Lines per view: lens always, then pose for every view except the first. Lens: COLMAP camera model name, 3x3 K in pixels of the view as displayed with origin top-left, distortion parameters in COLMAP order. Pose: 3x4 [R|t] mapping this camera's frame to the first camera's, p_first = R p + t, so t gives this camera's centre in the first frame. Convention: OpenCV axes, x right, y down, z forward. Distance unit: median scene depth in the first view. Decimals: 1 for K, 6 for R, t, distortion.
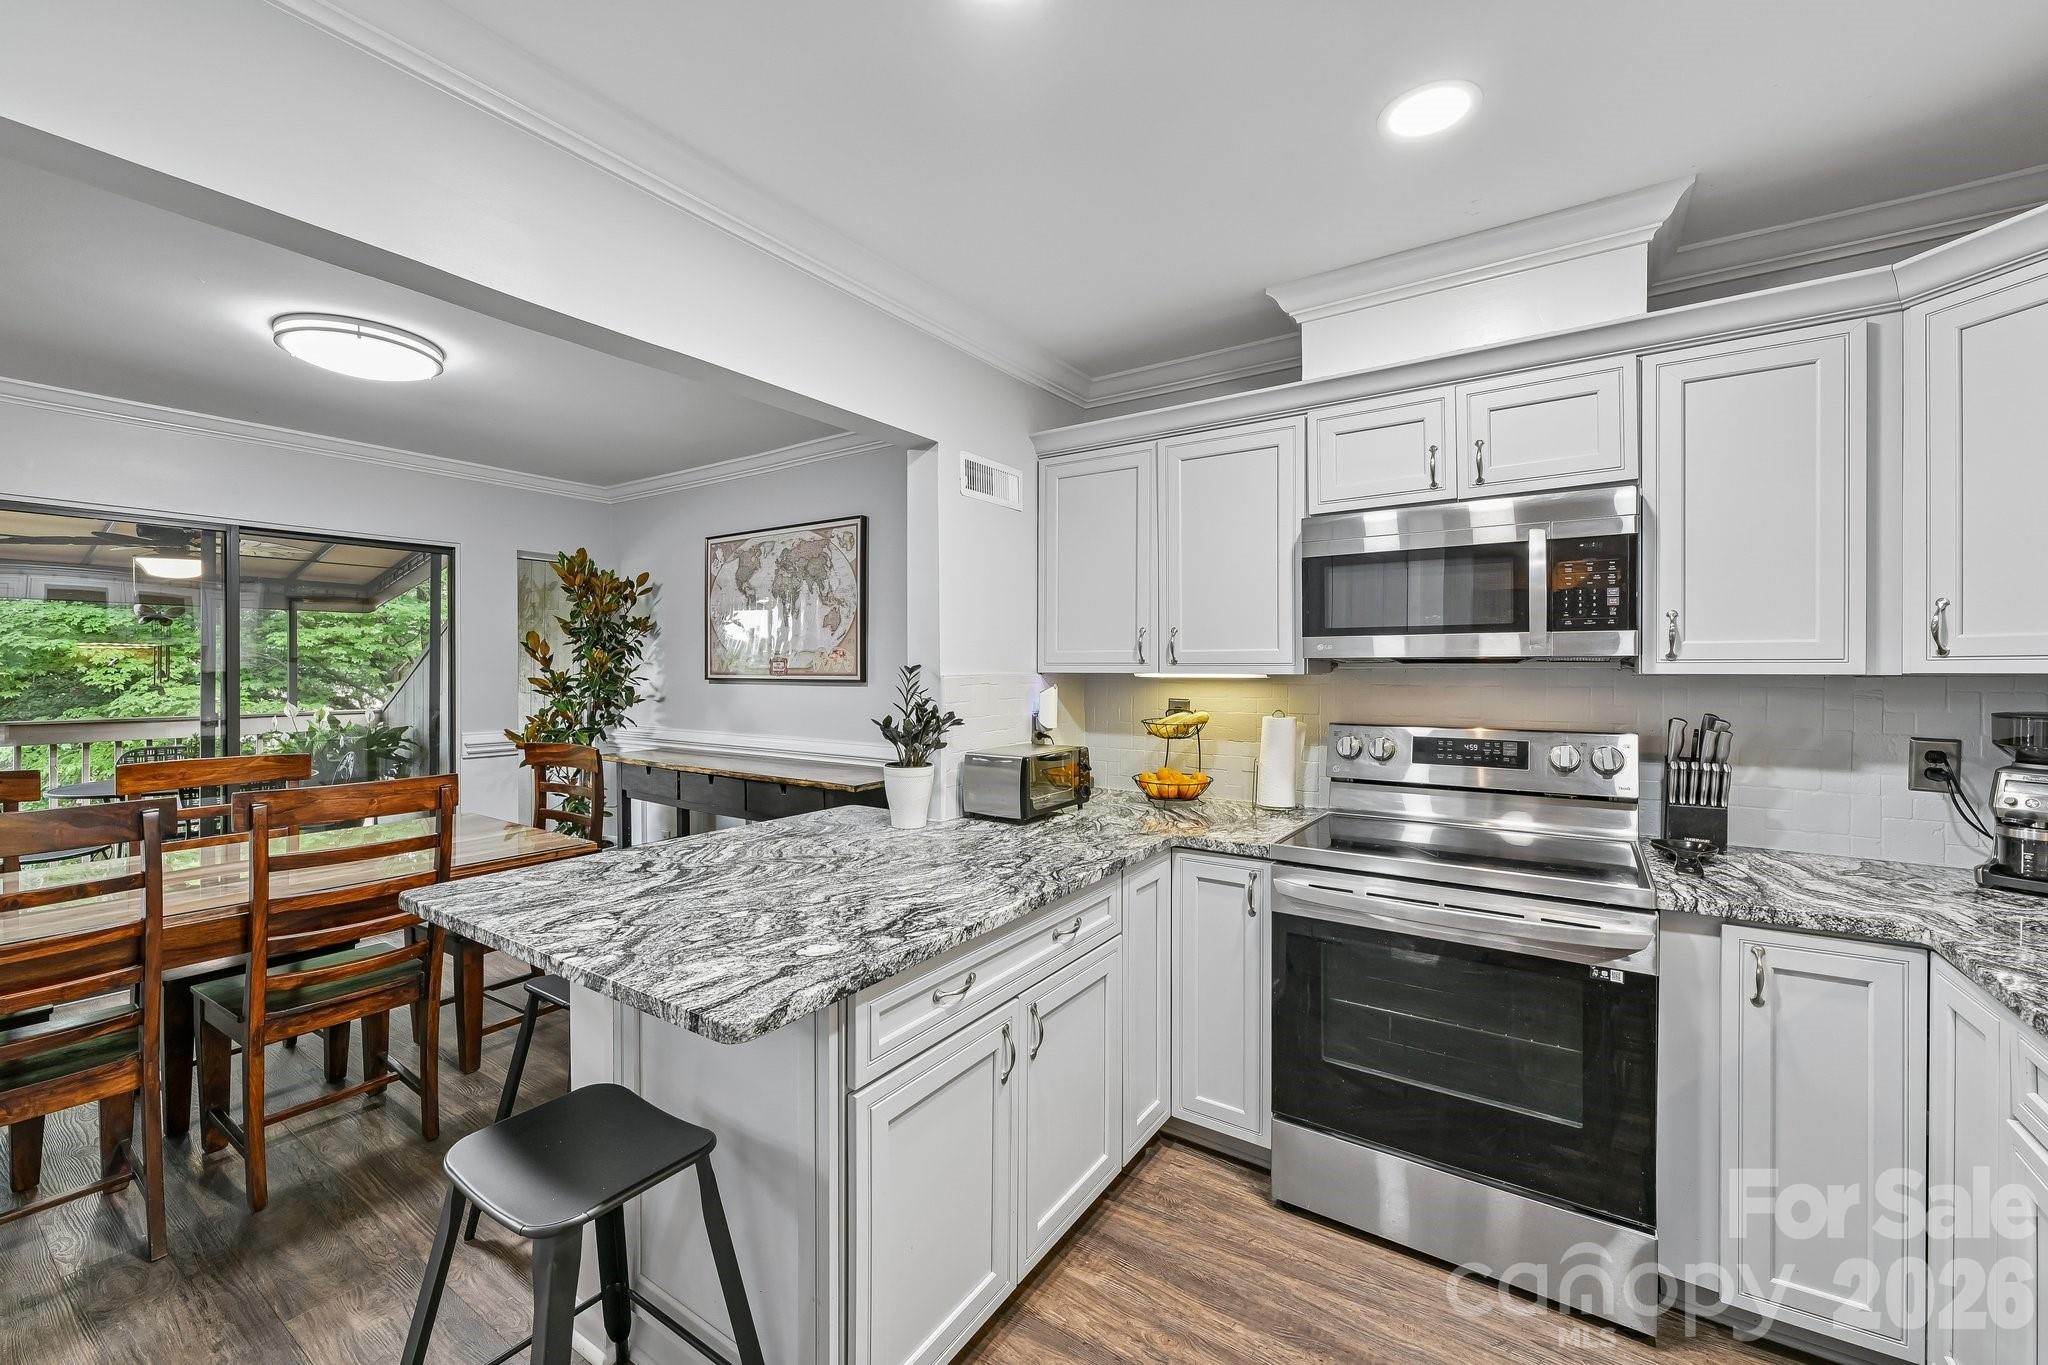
lens RADIAL K [[824.5, 0, 1004.6], [0, 824.5, 673.2], [0, 0, 1]] dist [0.000747, 0.000010]
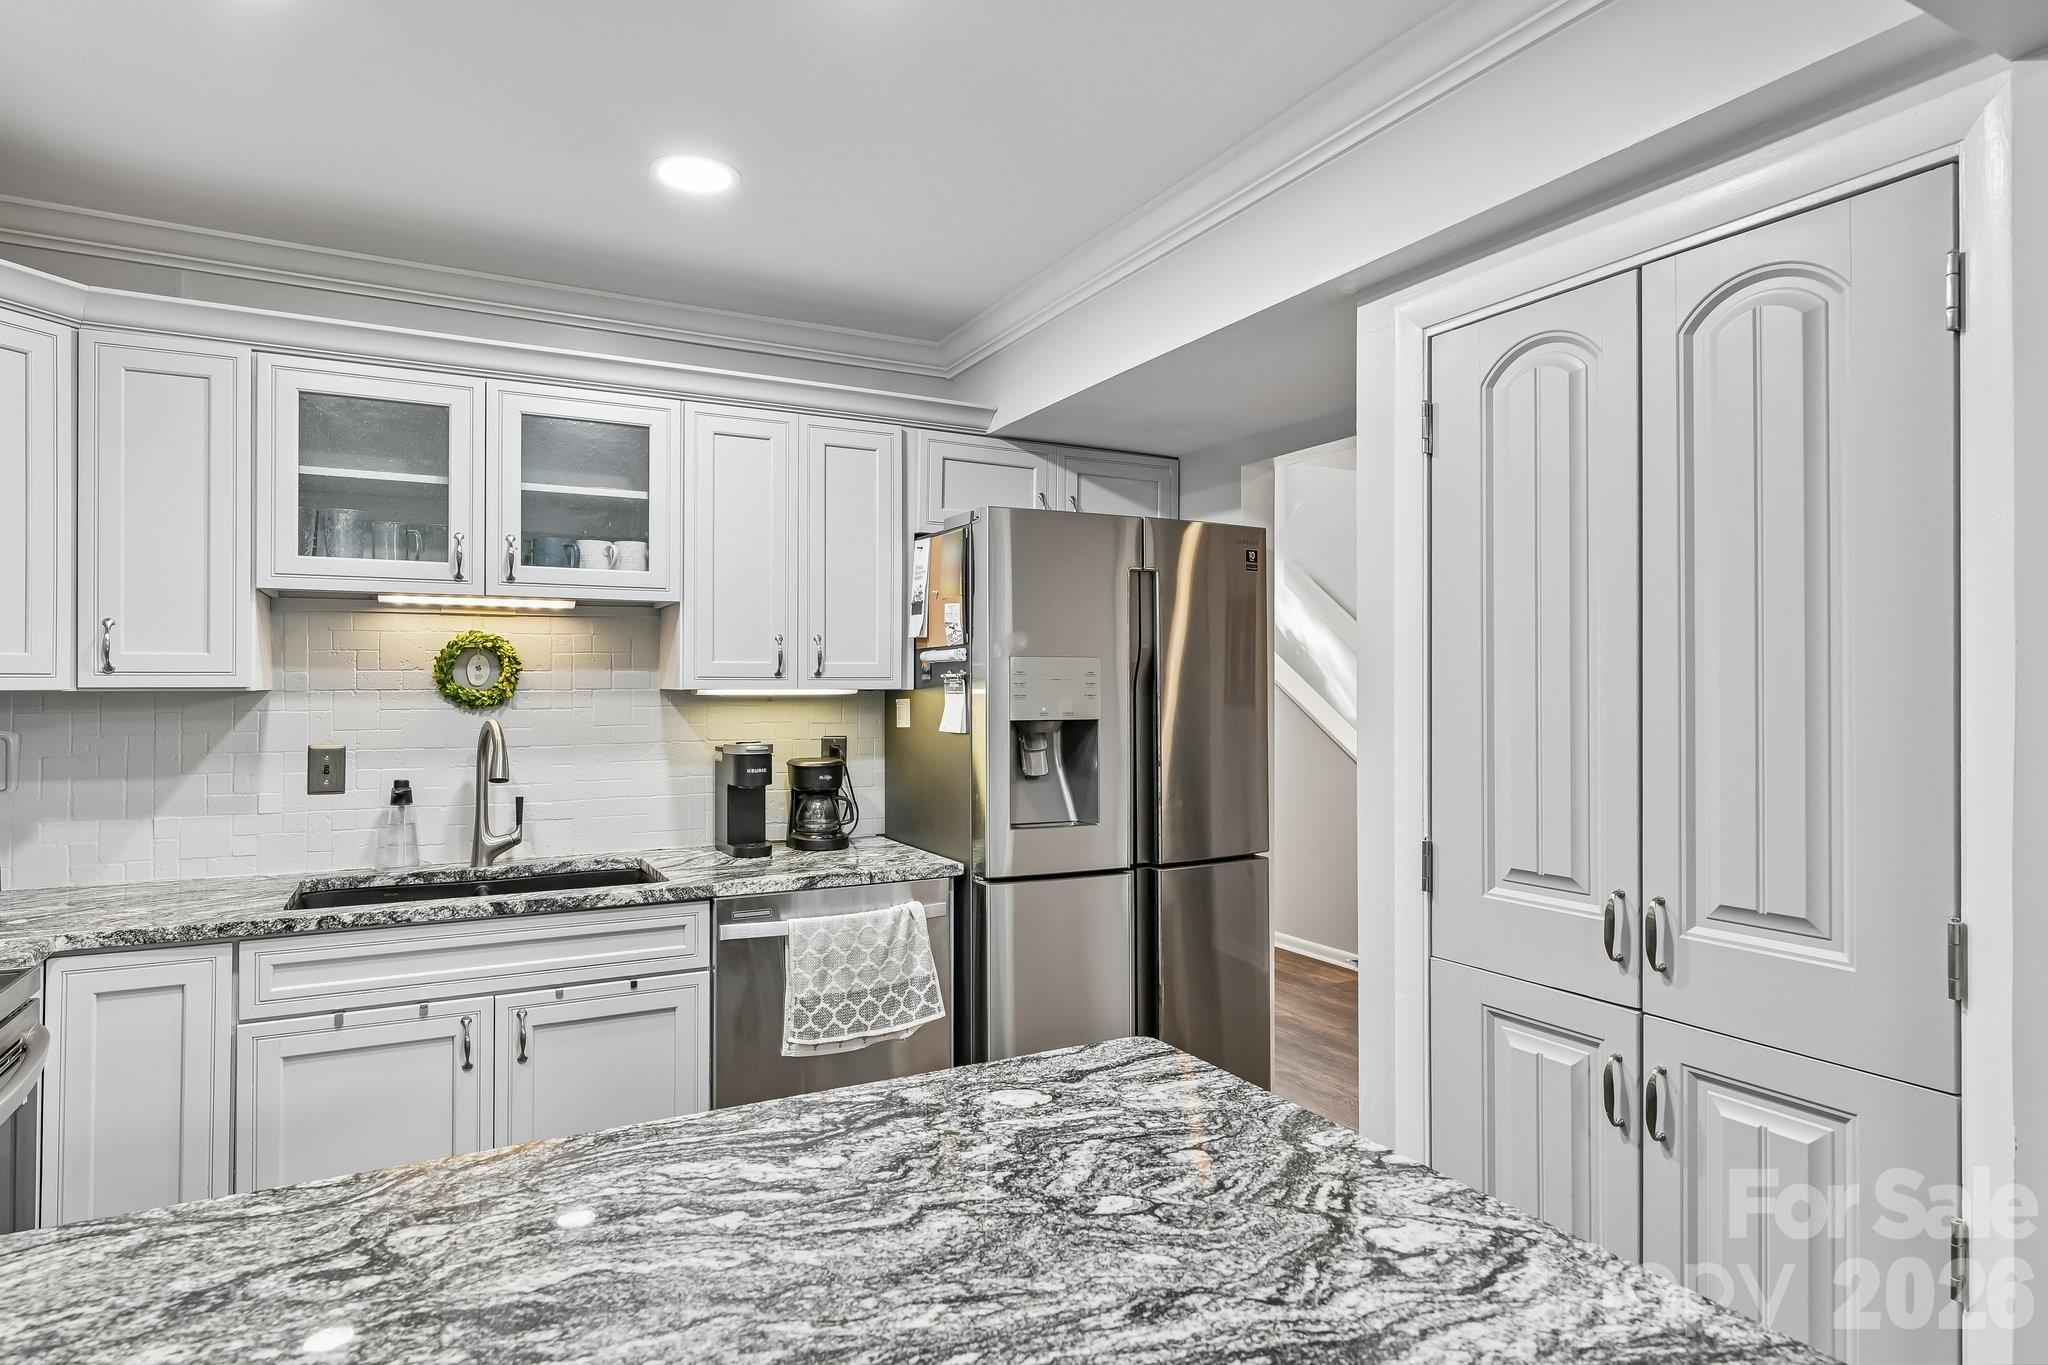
lens RADIAL K [[1102.1, 0, 1025.2], [0, 1102.1, 683.5], [0, 0, 1]] dist [-0.000181, 0.000572]
pose [[-0.896125, 0.000523, 0.443801, -0.430463], [0.001958, 0.999994, 0.002775, -0.007319], [-0.443797, 0.003356, -0.896121, 1.229515]]
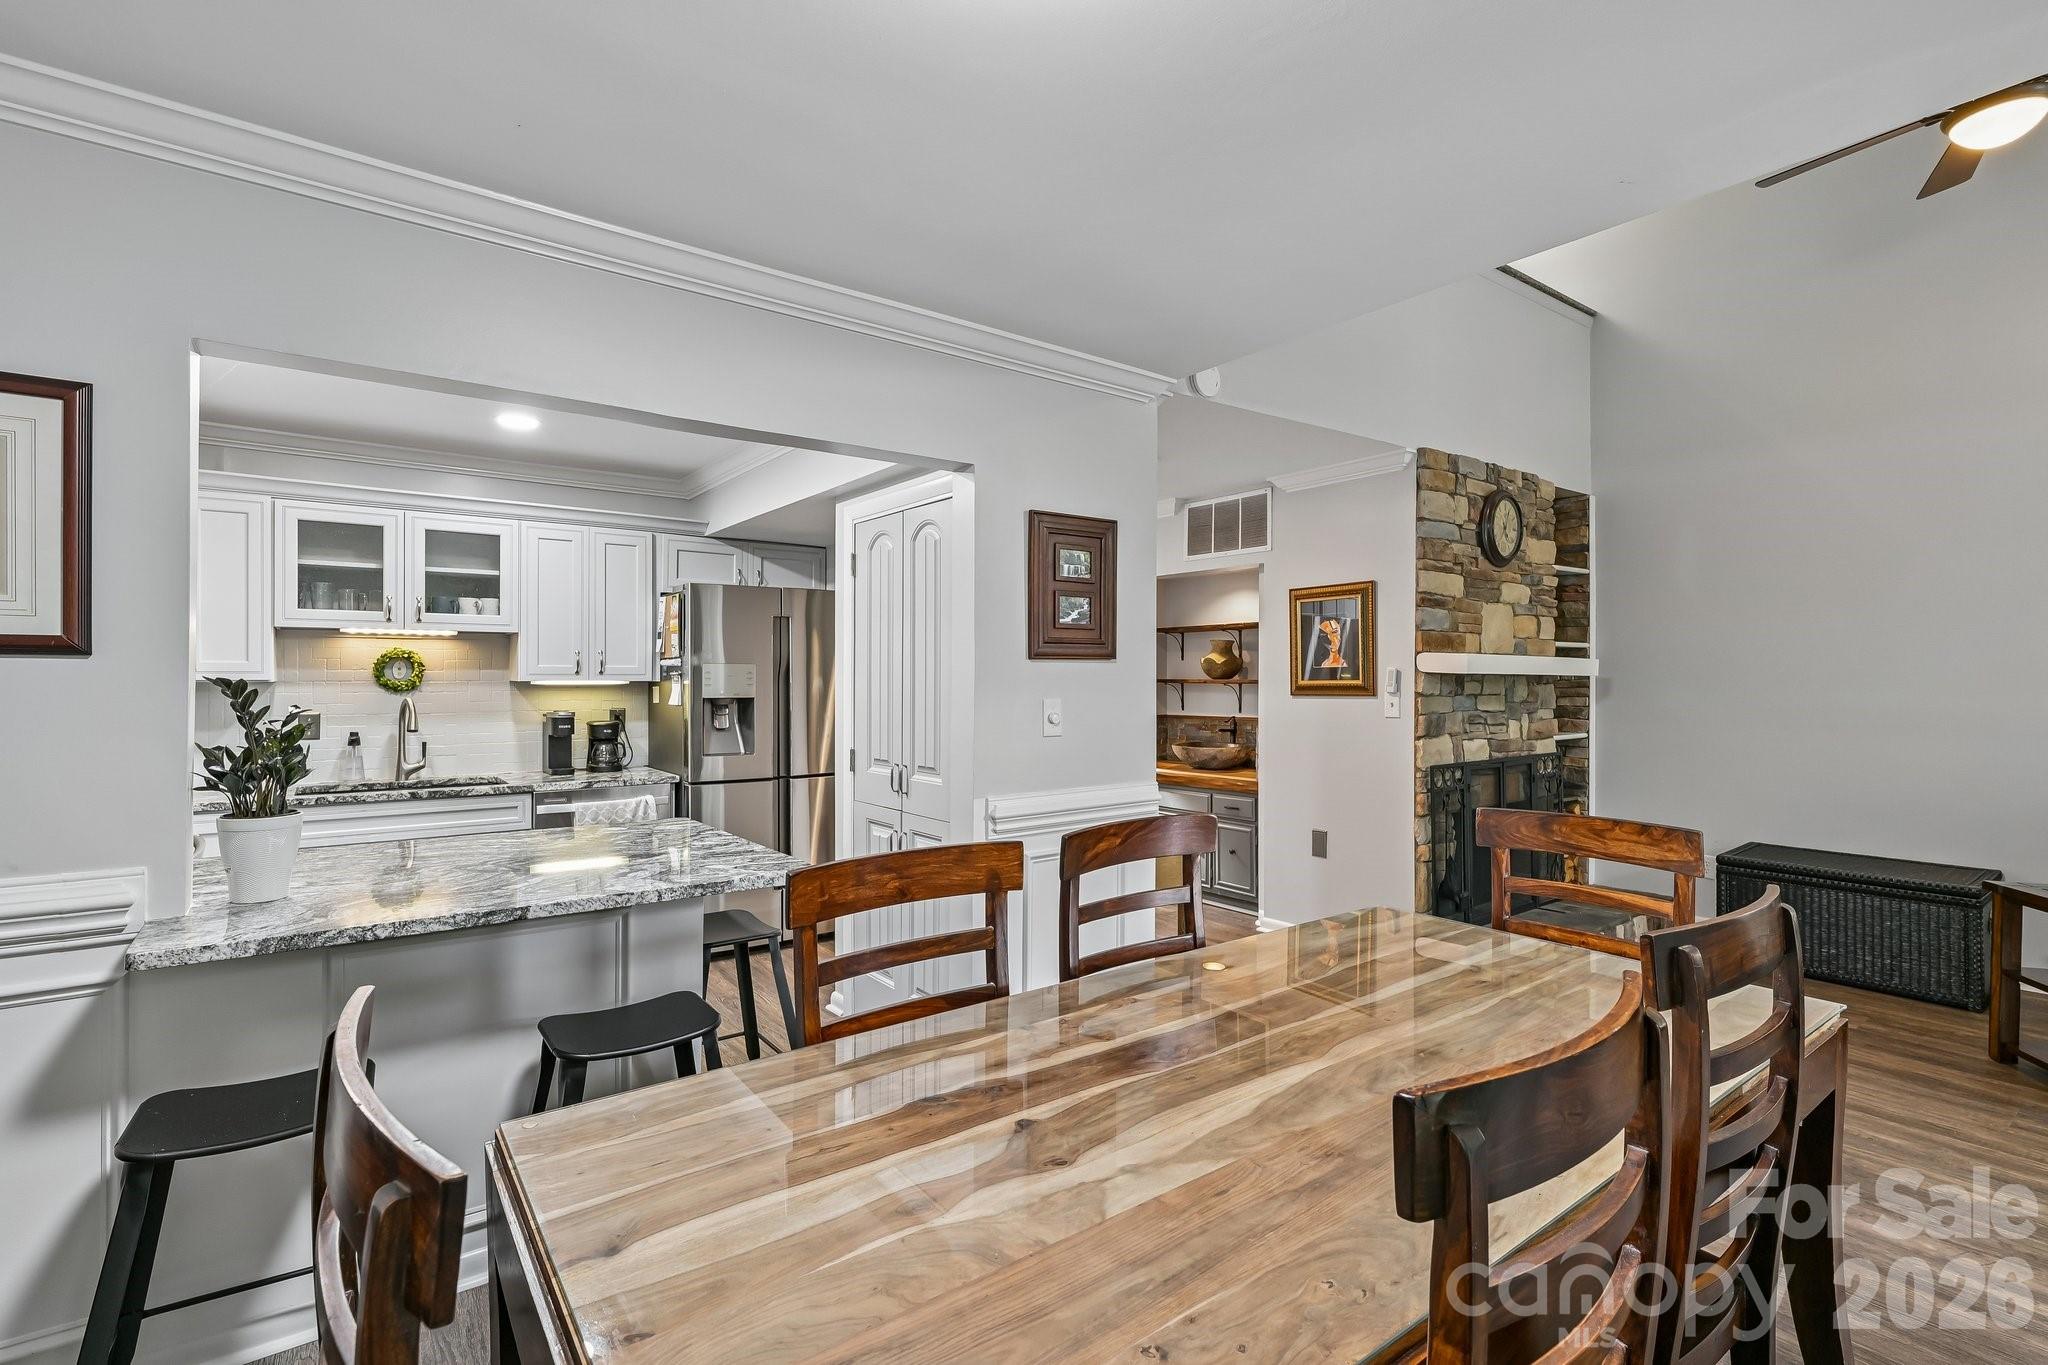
lens RADIAL K [[949.9, 0, 984.2], [0, 949.9, 680.4], [0, 0, 1]] dist [-0.000538, -0.000864]
pose [[-0.938479, -0.003055, 0.345323, -1.177100], [-0.000146, 0.999964, 0.008450, -0.016921], [-0.345336, 0.007880, -0.938446, 1.848598]]
